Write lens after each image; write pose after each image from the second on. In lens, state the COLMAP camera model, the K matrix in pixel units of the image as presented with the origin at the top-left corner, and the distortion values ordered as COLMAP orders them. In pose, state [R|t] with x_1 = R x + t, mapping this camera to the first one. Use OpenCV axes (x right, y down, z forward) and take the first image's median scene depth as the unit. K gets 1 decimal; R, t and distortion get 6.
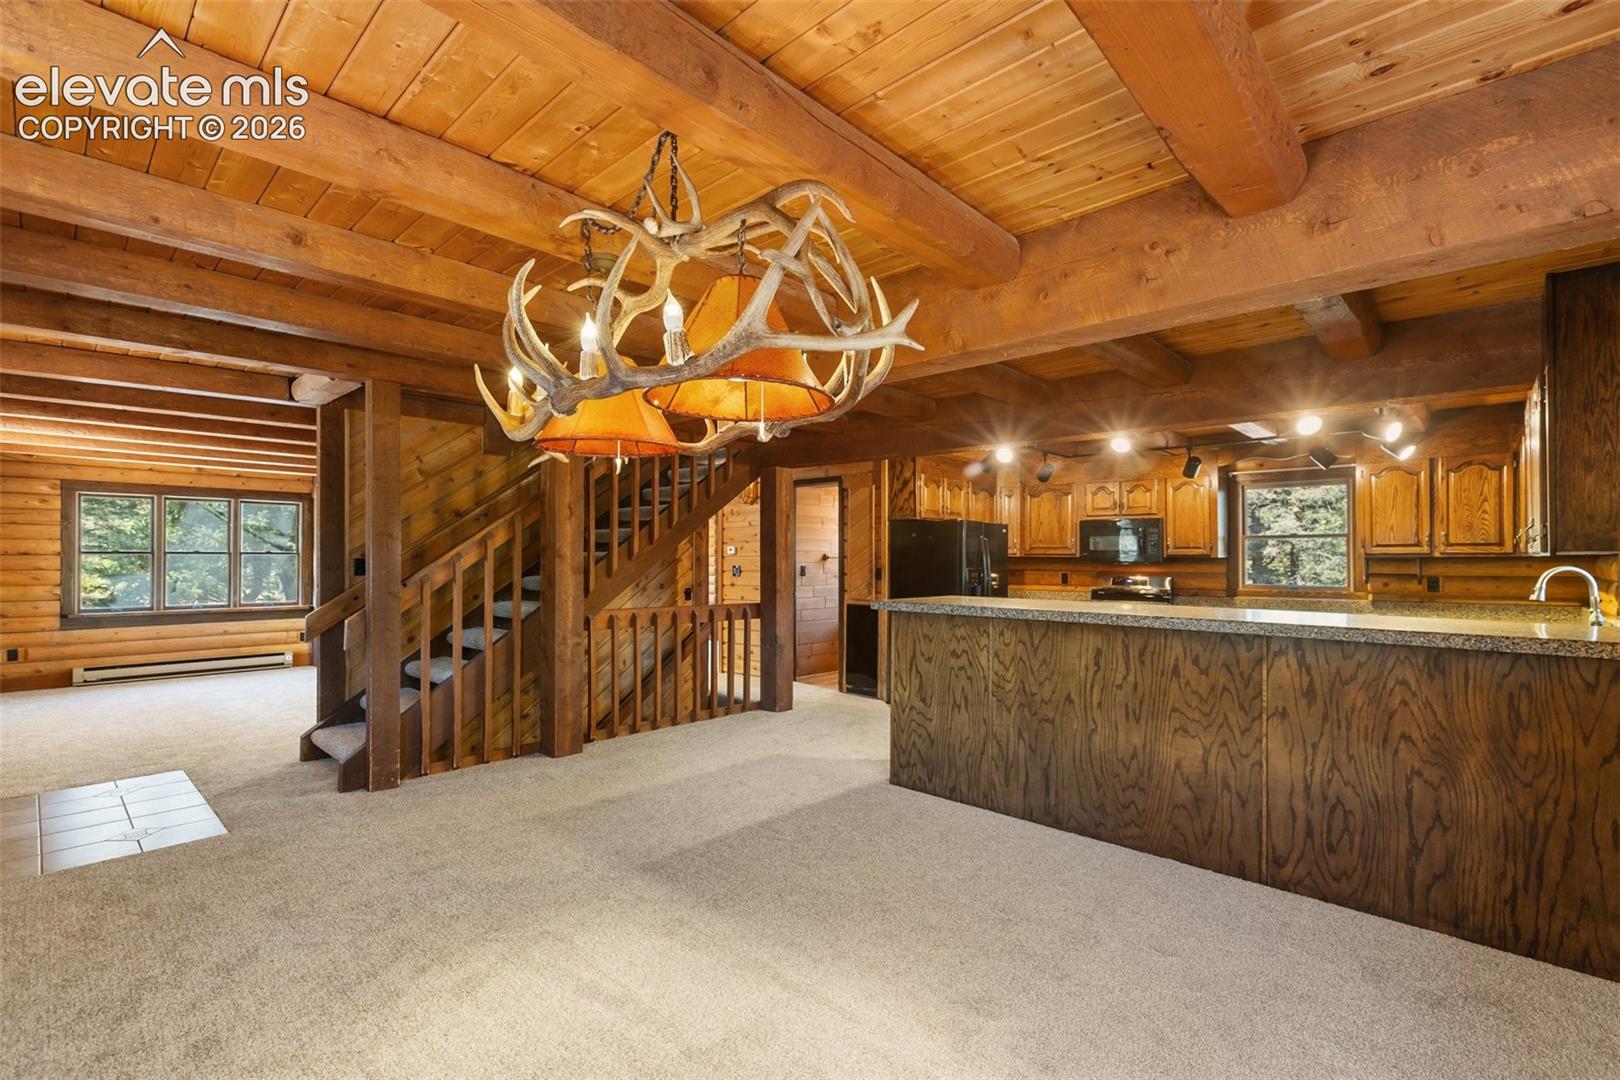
lens RADIAL K [[725.9, 0, 805.5], [0, 725.9, 541.6], [0, 0, 1]] dist [0.000872, 0.000052]
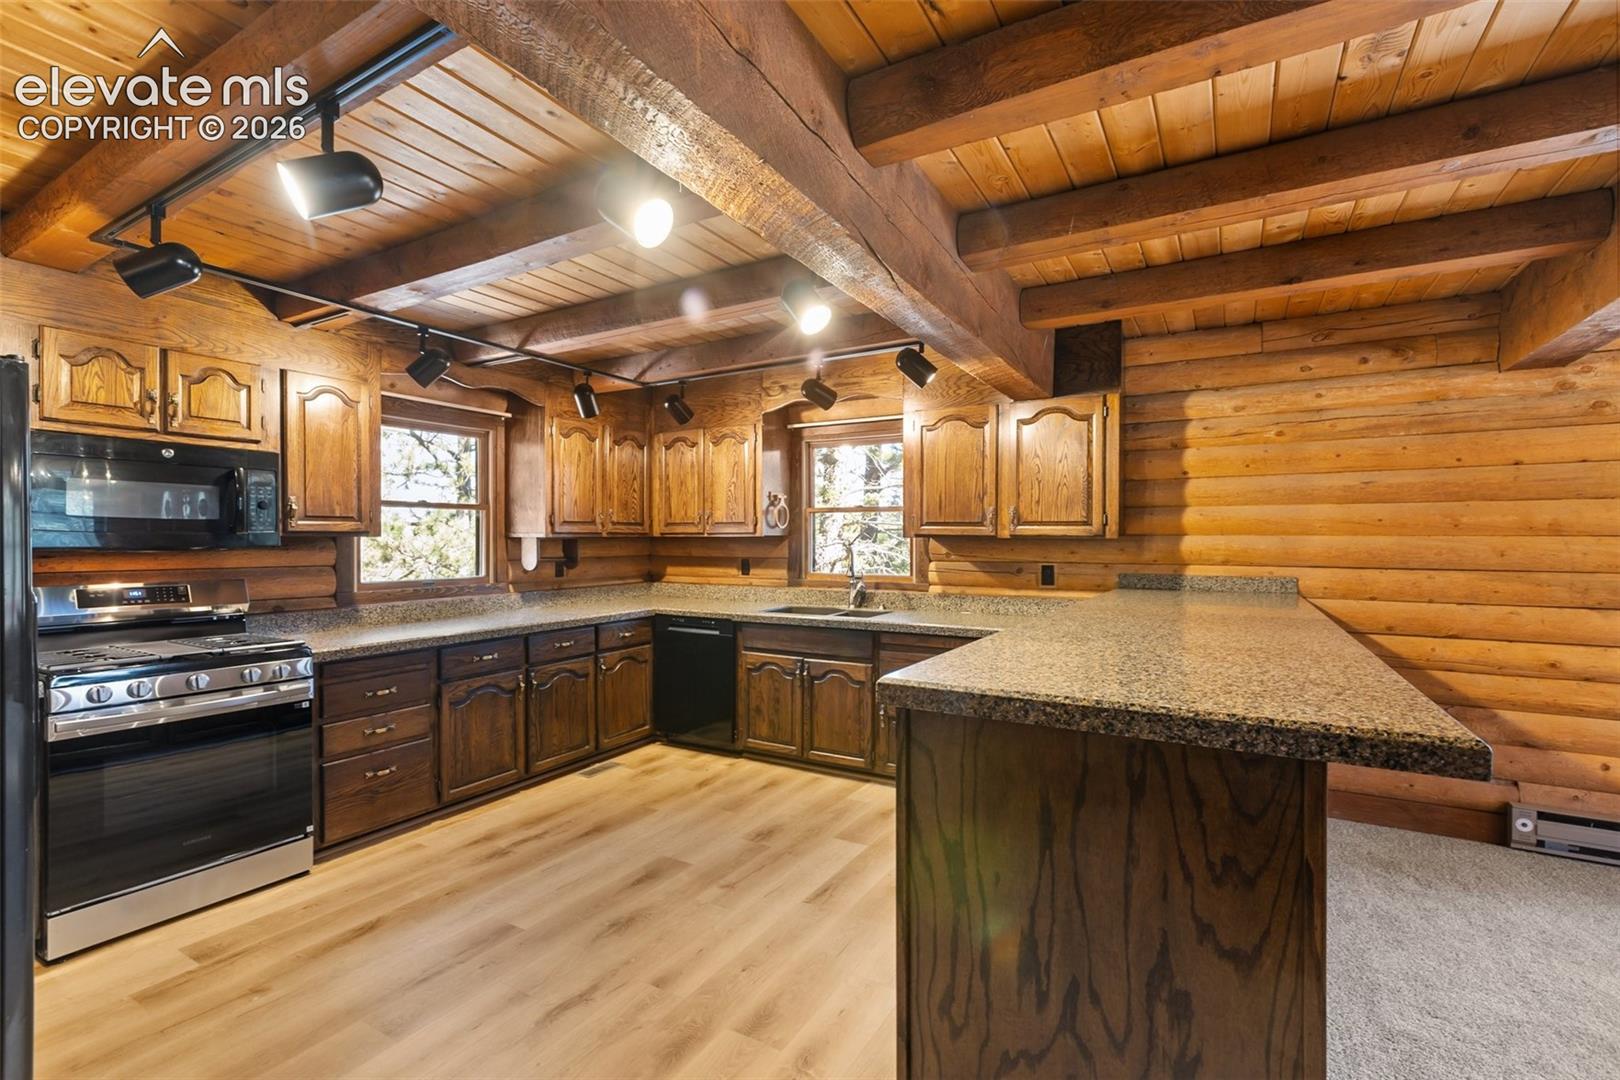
lens RADIAL K [[725.9, 0, 805.5], [0, 725.9, 541.6], [0, 0, 1]] dist [0.000872, 0.000052]
pose [[-0.225812, 0.000236, 0.974171, -0.049435], [-0.017858, 0.999831, -0.004381, 0.024164], [-0.974007, -0.018386, -0.225770, 0.890441]]
